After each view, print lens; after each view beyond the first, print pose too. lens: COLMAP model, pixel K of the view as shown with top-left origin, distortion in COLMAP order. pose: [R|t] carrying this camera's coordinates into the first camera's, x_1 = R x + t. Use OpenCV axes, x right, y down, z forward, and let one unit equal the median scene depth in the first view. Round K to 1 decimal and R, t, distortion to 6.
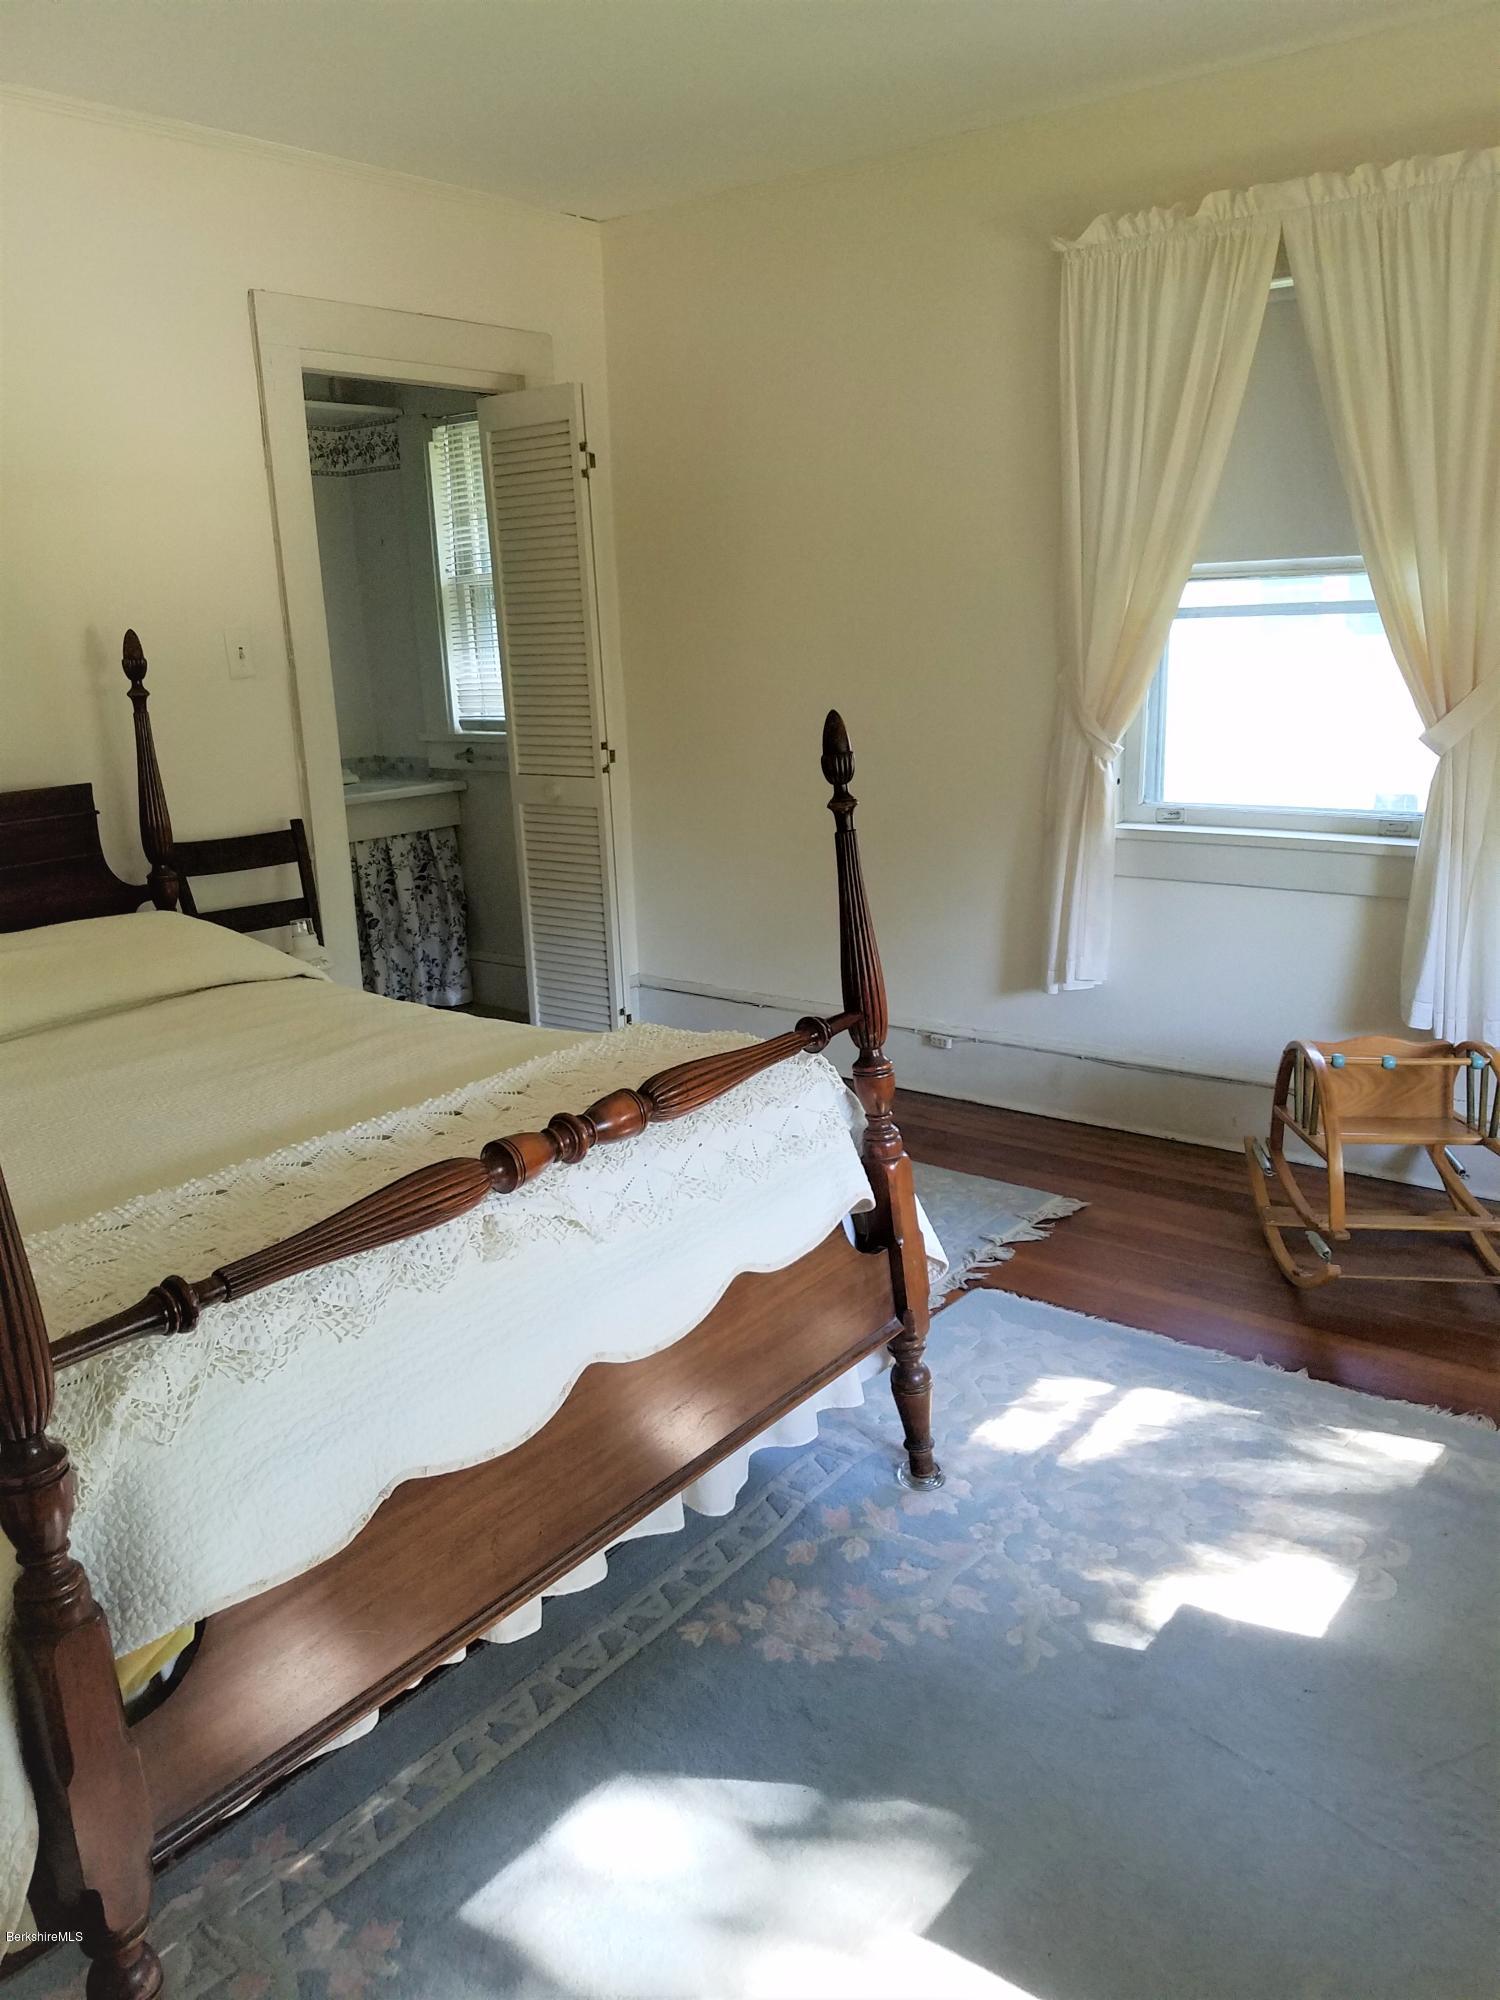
lens RADIAL K [[1559.4, 0, 750.0], [0, 1559.4, 999.3], [0, 0, 1]] dist [0.092151, -0.117520]
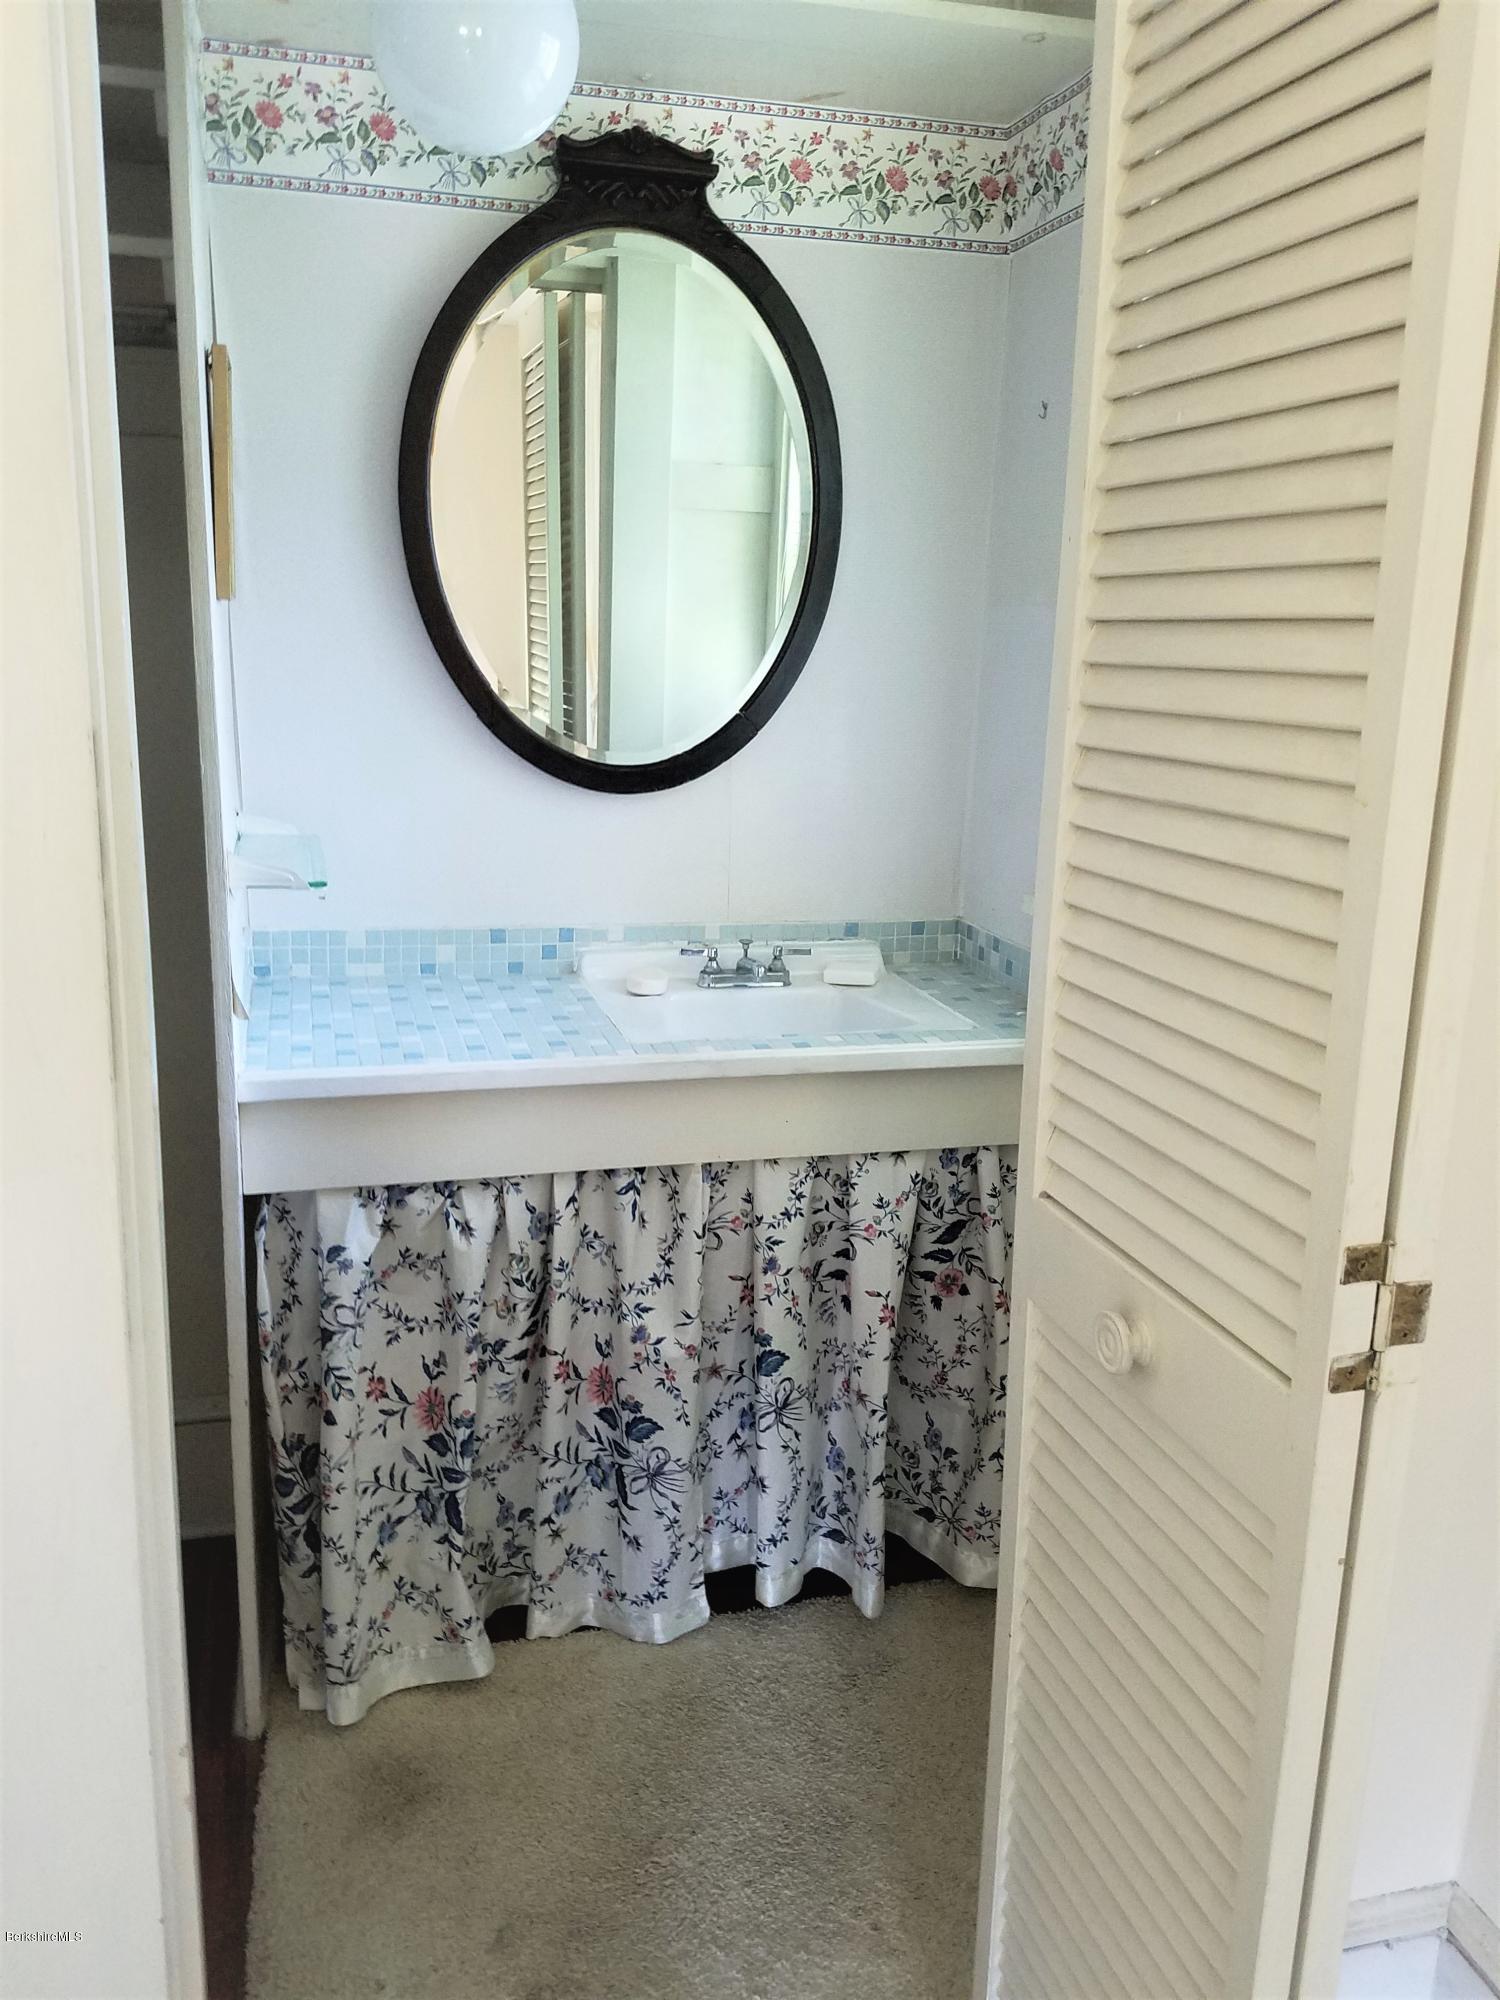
lens RADIAL K [[1559.4, 0, 744.9], [0, 1559.4, 996.6], [0, 0, 1]] dist [0.092151, -0.117520]
pose [[0.808212, 0.191424, -0.556912, -0.045458], [-0.206891, 0.977708, 0.035813, -0.147383], [0.551353, 0.086276, 0.829799, 0.655563]]
